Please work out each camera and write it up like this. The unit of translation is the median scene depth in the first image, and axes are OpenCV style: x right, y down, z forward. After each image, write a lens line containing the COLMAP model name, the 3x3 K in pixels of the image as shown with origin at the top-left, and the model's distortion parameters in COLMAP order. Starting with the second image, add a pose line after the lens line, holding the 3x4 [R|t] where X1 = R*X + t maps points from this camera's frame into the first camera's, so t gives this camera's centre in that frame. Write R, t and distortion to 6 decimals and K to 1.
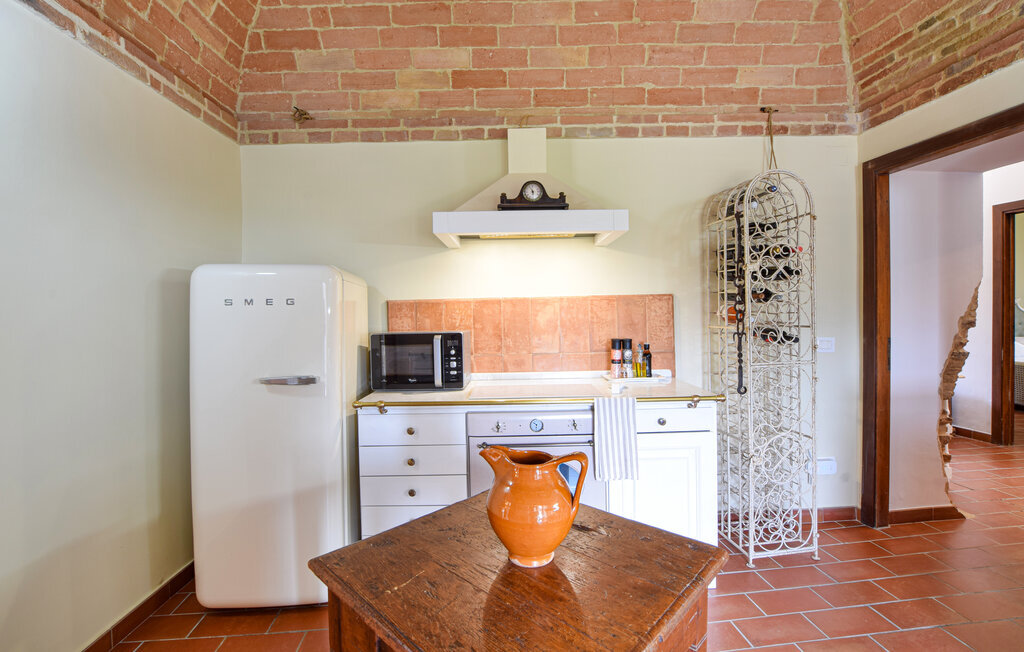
lens RADIAL K [[462.0, 0, 507.7], [0, 462.0, 319.9], [0, 0, 1]] dist [-0.034246, 0.004443]
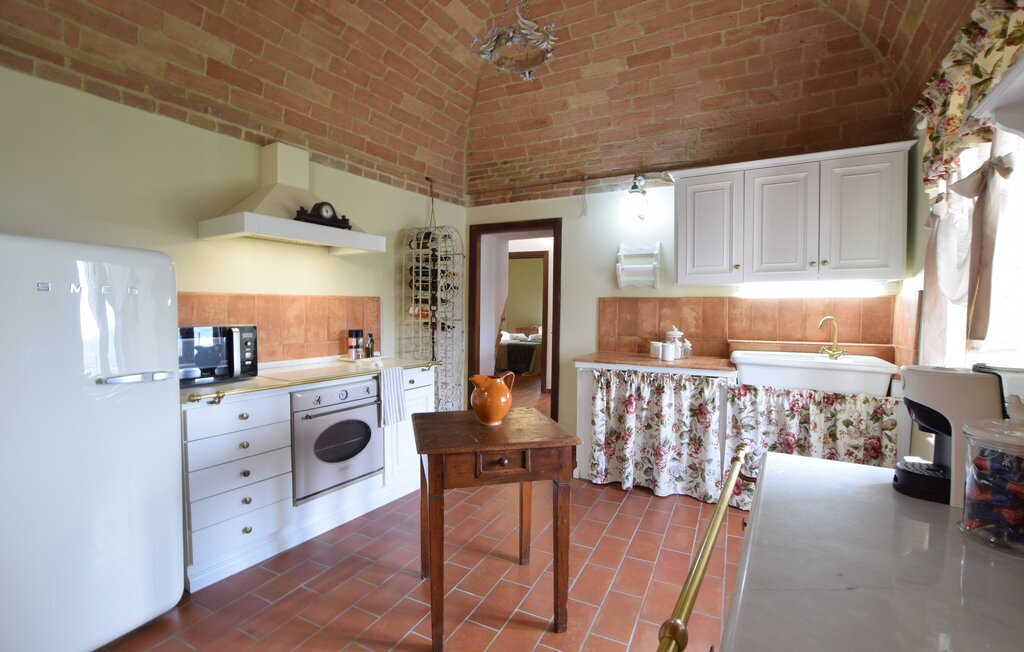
lens RADIAL K [[462.0, 0, 547.3], [0, 462.0, 333.0], [0, 0, 1]] dist [-0.034246, 0.004443]
pose [[0.471672, -0.023198, 0.881469, -0.636718], [-0.002491, 0.999615, 0.027640, 0.012634], [-0.881771, -0.015233, 0.471432, -0.093533]]
